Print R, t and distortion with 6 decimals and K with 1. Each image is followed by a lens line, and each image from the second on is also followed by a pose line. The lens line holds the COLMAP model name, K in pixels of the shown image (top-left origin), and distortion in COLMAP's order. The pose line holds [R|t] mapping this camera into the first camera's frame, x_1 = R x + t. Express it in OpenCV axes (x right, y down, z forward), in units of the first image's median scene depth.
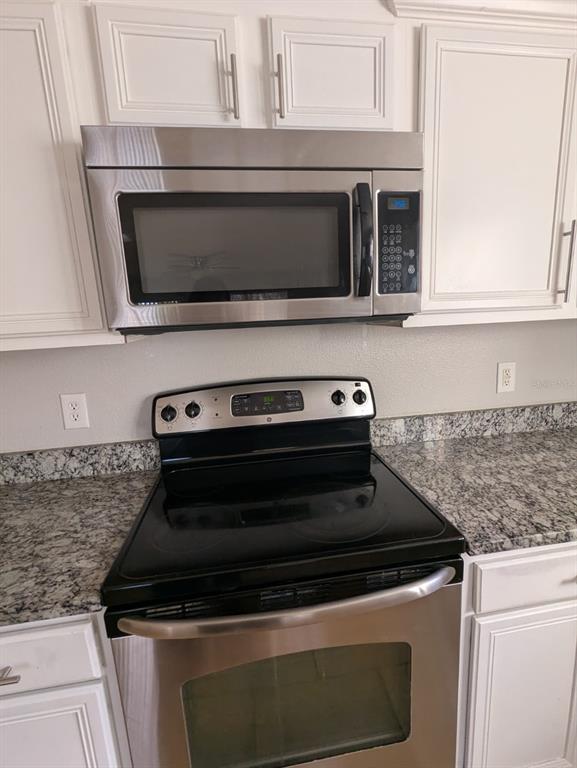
lens RADIAL K [[366.3, 0, 290.1], [0, 366.3, 384.2], [0, 0, 1]] dist [-0.002127, -0.000914]
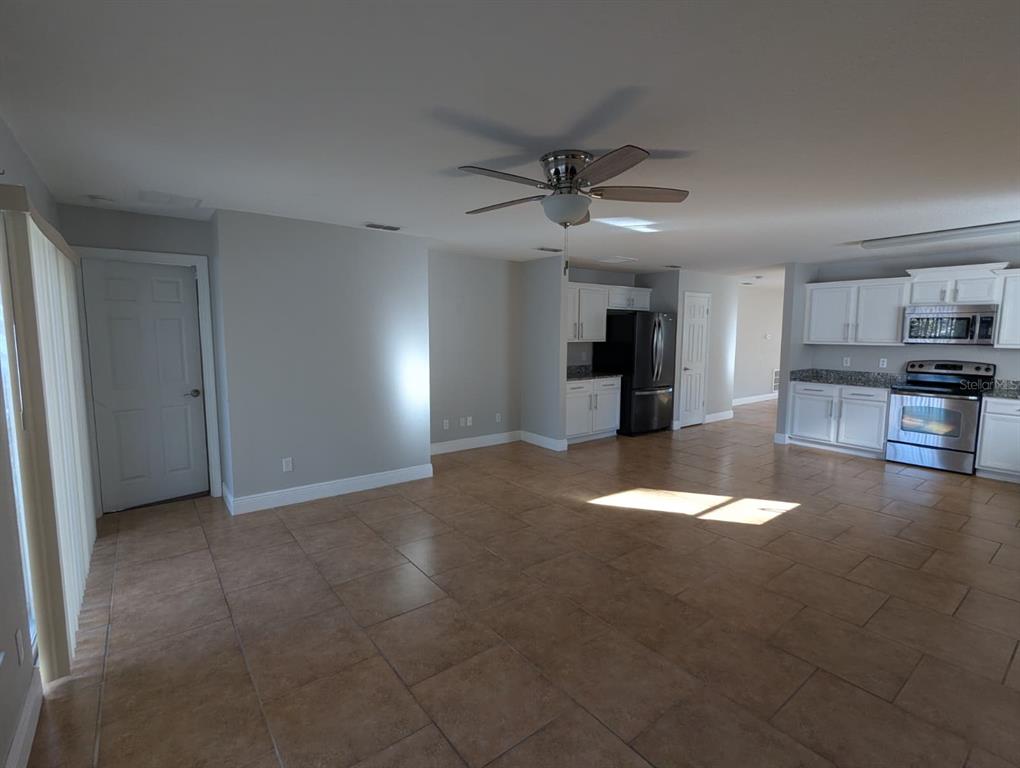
lens RADIAL K [[485.0, 0, 508.1], [0, 485.0, 380.6], [0, 0, 1]] dist [0.004056, 0.000923]
pose [[0.475168, 0.143753, -0.868073, 2.576051], [-0.194016, 0.979399, 0.055988, 0.949070], [0.858238, 0.141817, 0.493270, -6.287920]]
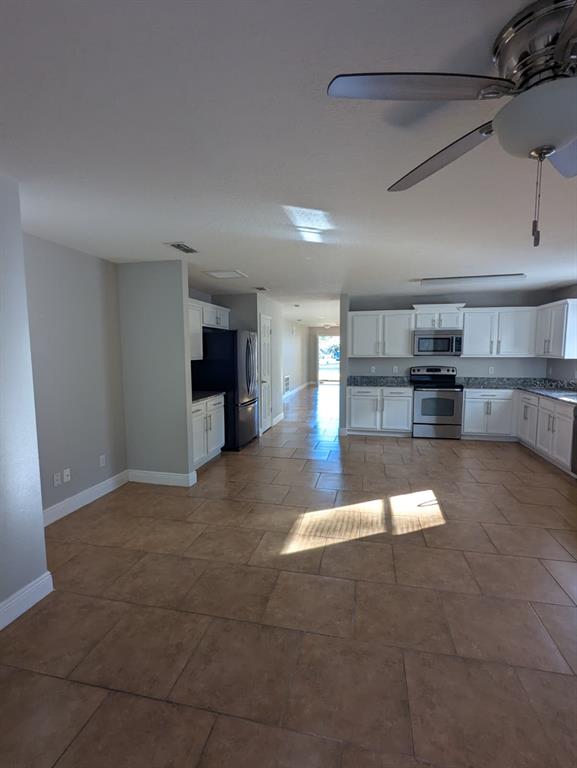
lens RADIAL K [[366.3, 0, 288.6], [0, 366.3, 385.3], [0, 0, 1]] dist [-0.002127, -0.000914]
pose [[0.930576, 0.081952, -0.356810, -0.137431], [-0.110689, 0.991991, -0.060840, 1.071784], [0.348966, 0.096111, 0.932194, -6.054179]]
